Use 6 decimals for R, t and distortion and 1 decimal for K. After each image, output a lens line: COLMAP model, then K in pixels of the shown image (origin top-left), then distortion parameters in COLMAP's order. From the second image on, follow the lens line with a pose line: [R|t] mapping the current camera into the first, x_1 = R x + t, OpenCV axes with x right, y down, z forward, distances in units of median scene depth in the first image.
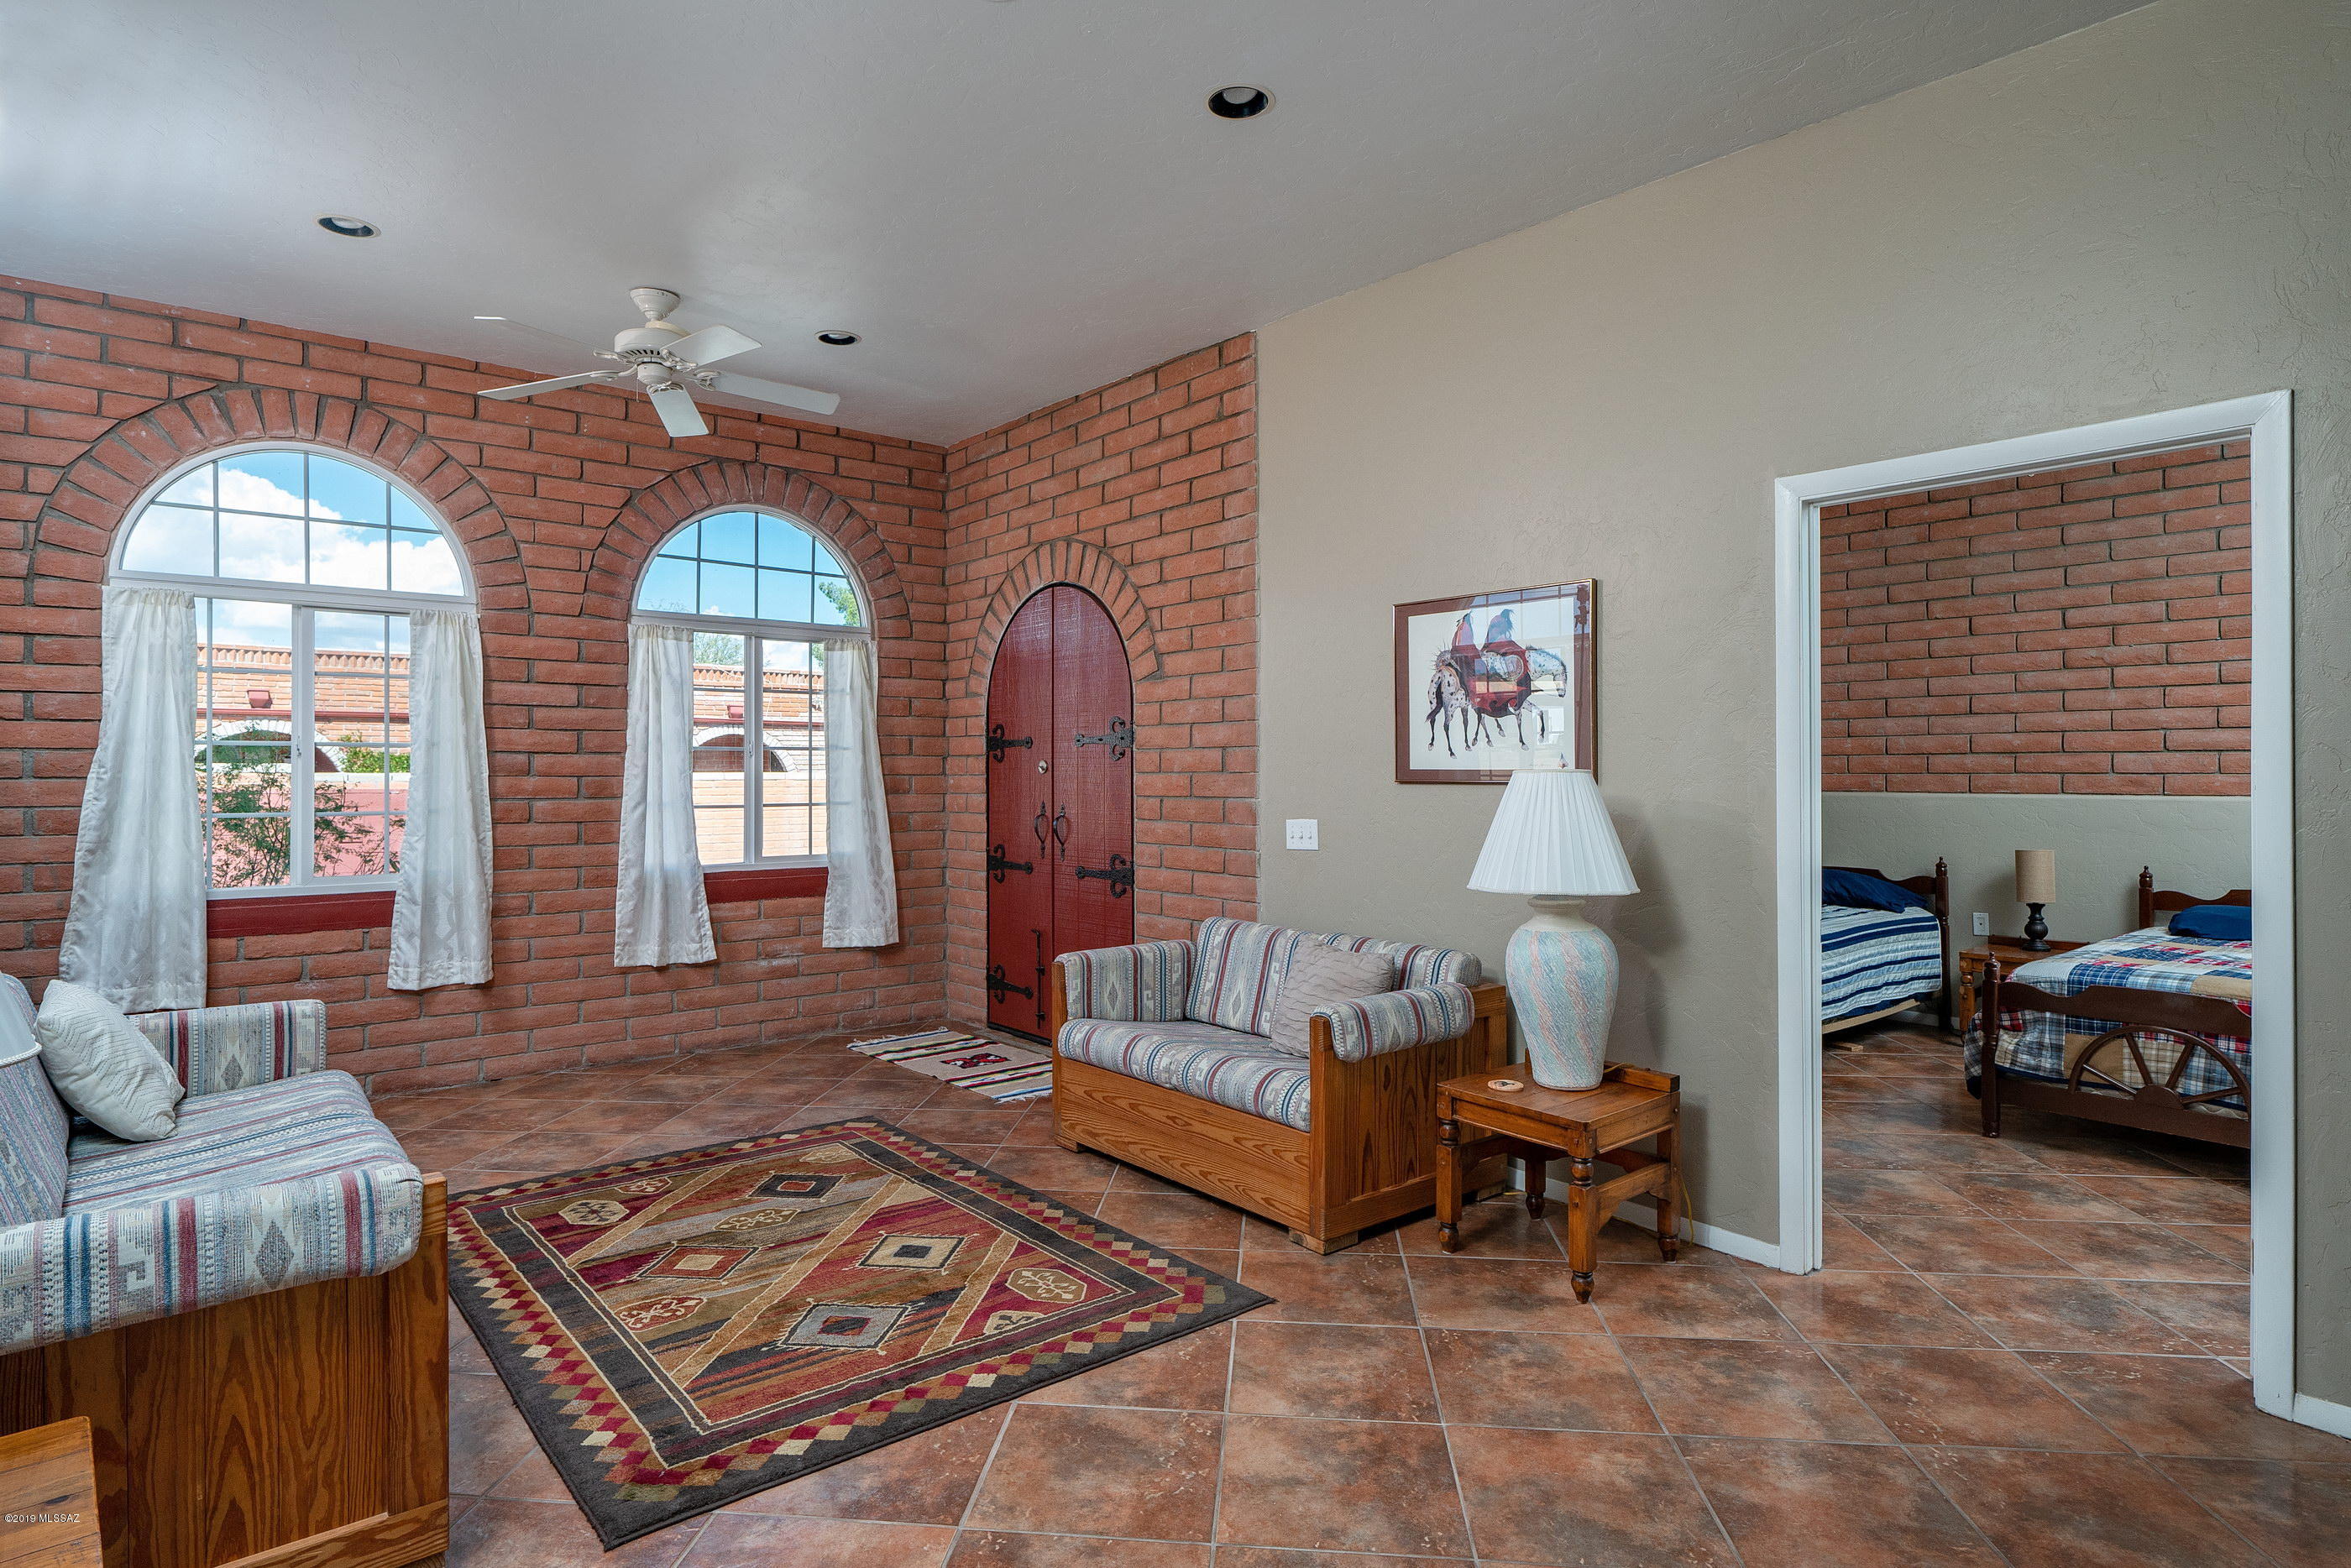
lens RADIAL K [[1246.7, 0, 1175.5], [0, 1246.7, 784.0], [0, 0, 1]] dist [-0.000611, -0.000181]
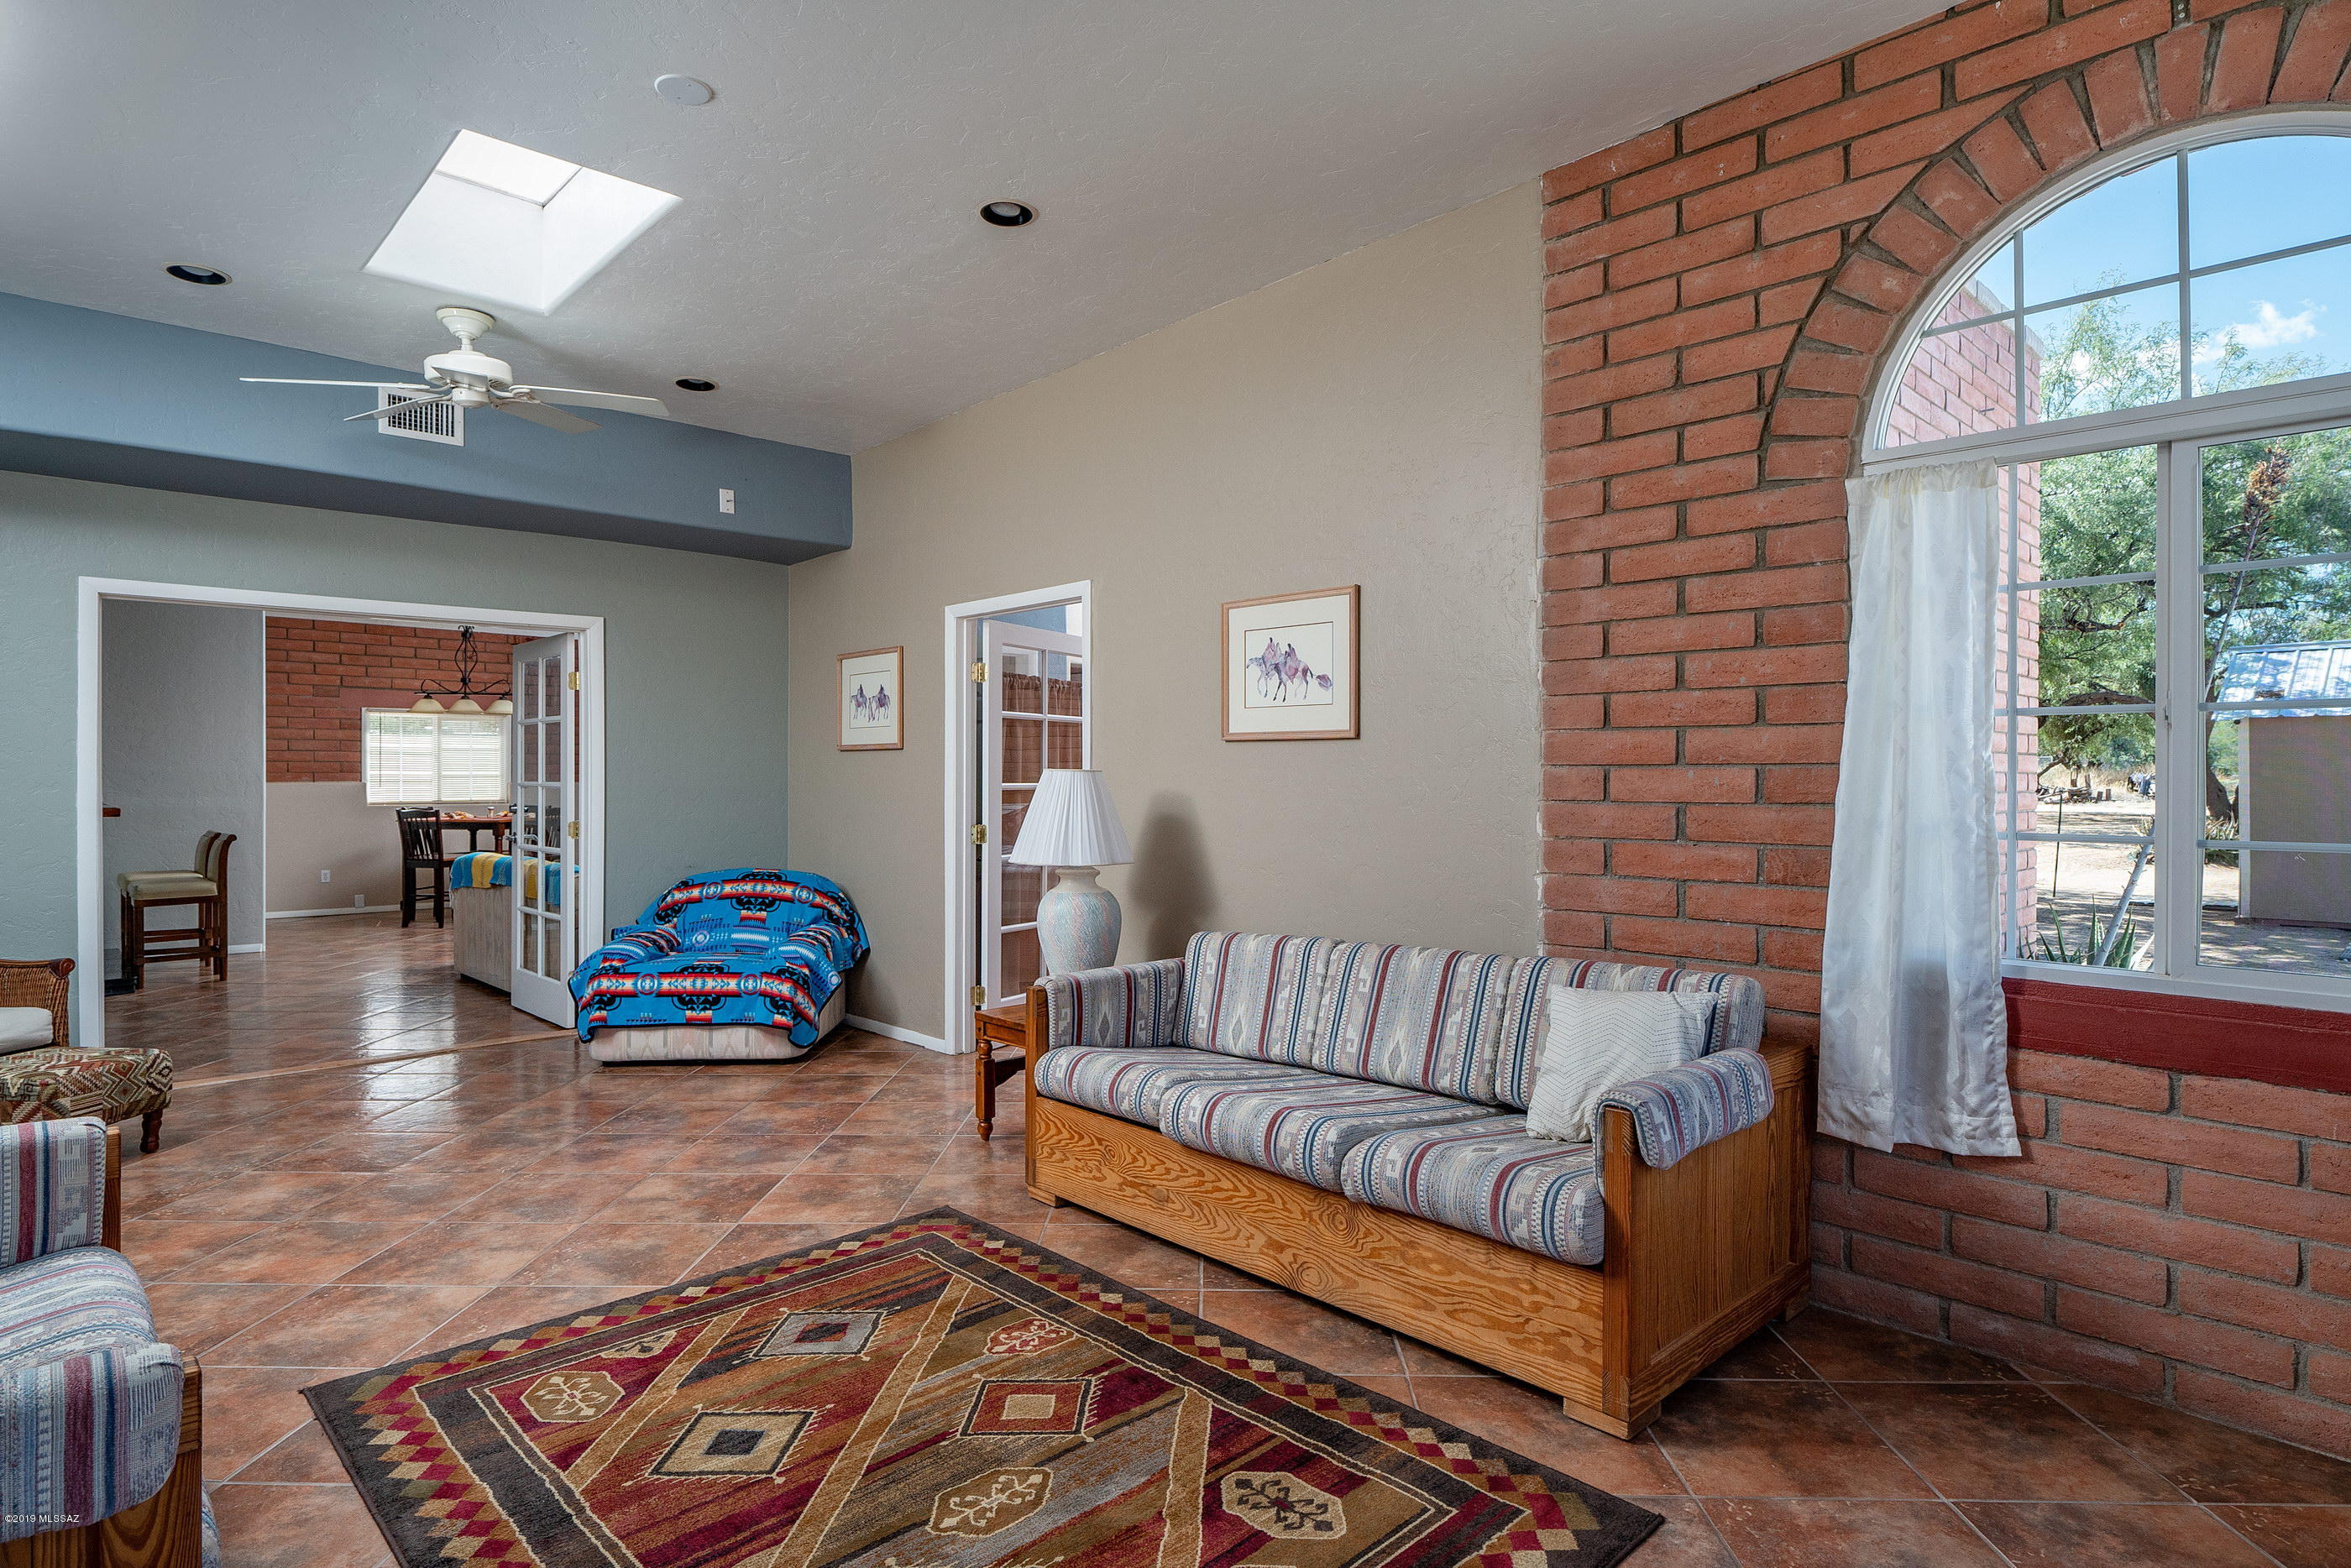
lens RADIAL K [[1246.7, 0, 1175.5], [0, 1246.7, 784.0], [0, 0, 1]] dist [-0.000611, -0.000181]
pose [[-0.998001, 0.001149, -0.063195, -0.448842], [0.000142, 0.999873, 0.015929, -0.002925], [0.063205, 0.015888, -0.997874, 1.854994]]
